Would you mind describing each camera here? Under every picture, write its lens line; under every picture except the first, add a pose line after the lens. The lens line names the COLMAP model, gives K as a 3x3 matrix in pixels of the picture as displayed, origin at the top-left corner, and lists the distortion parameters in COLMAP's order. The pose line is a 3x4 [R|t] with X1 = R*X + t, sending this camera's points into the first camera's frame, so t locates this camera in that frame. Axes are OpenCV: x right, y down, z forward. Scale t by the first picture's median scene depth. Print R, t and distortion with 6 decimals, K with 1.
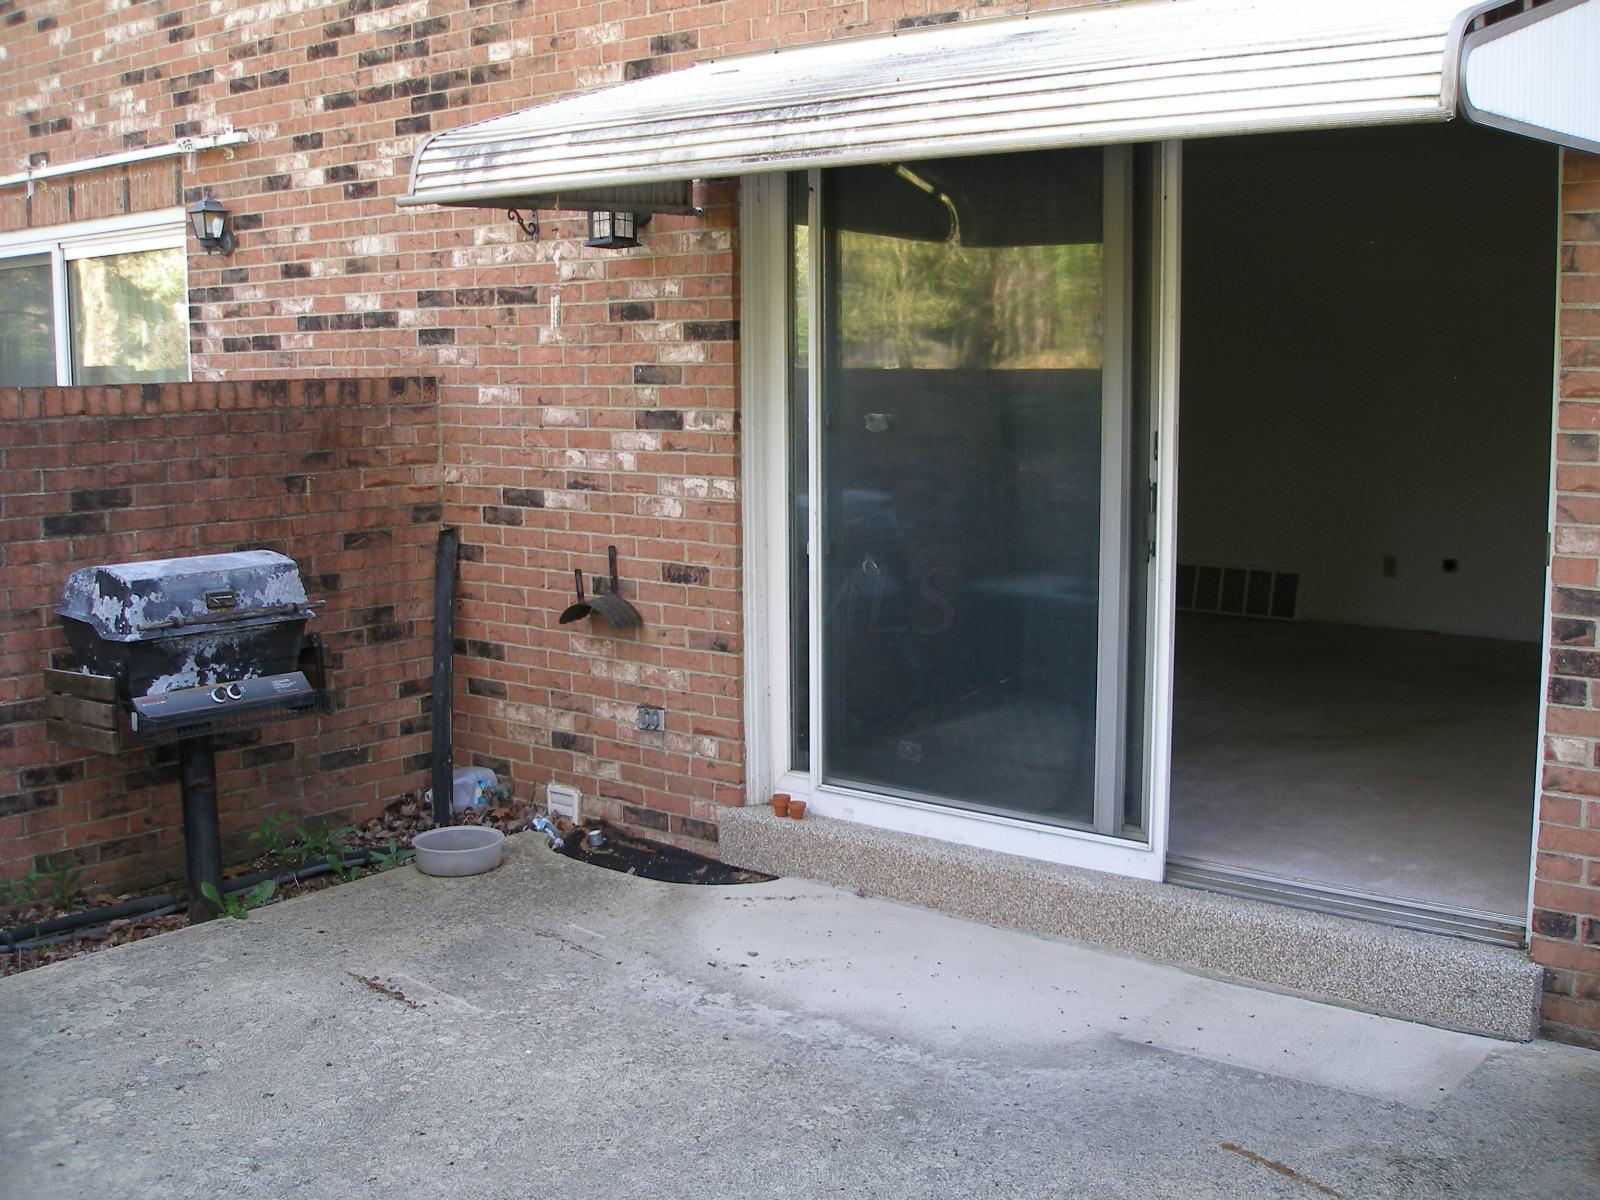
lens RADIAL K [[1805.7, 0, 798.1], [0, 1805.7, 601.3], [0, 0, 1]] dist [-0.136658, 0.000000]
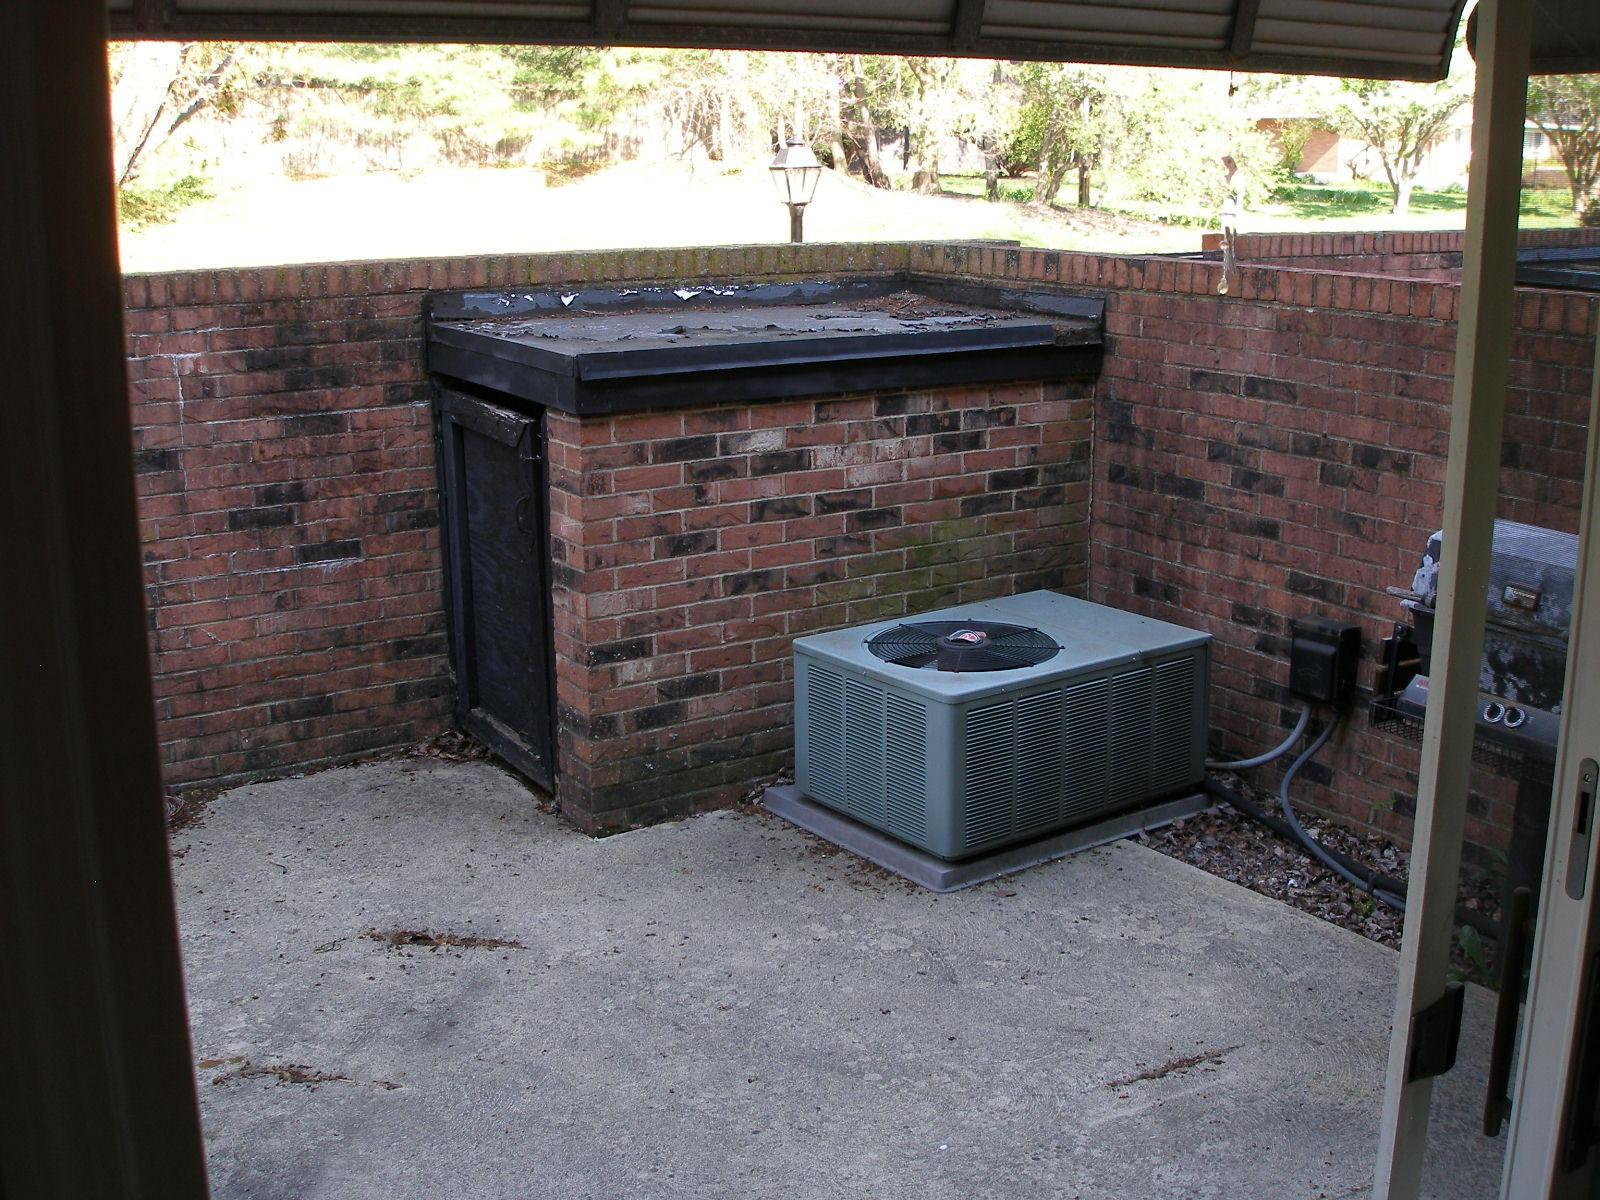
lens RADIAL K [[1805.7, 0, 798.8], [0, 1805.7, 599.7], [0, 0, 1]] dist [-0.136658, 0.000000]
pose [[-0.282276, 0.239130, -0.929052, 0.524056], [-0.123002, 0.951420, 0.282260, -0.196041], [0.951415, 0.193951, -0.239149, 0.983544]]
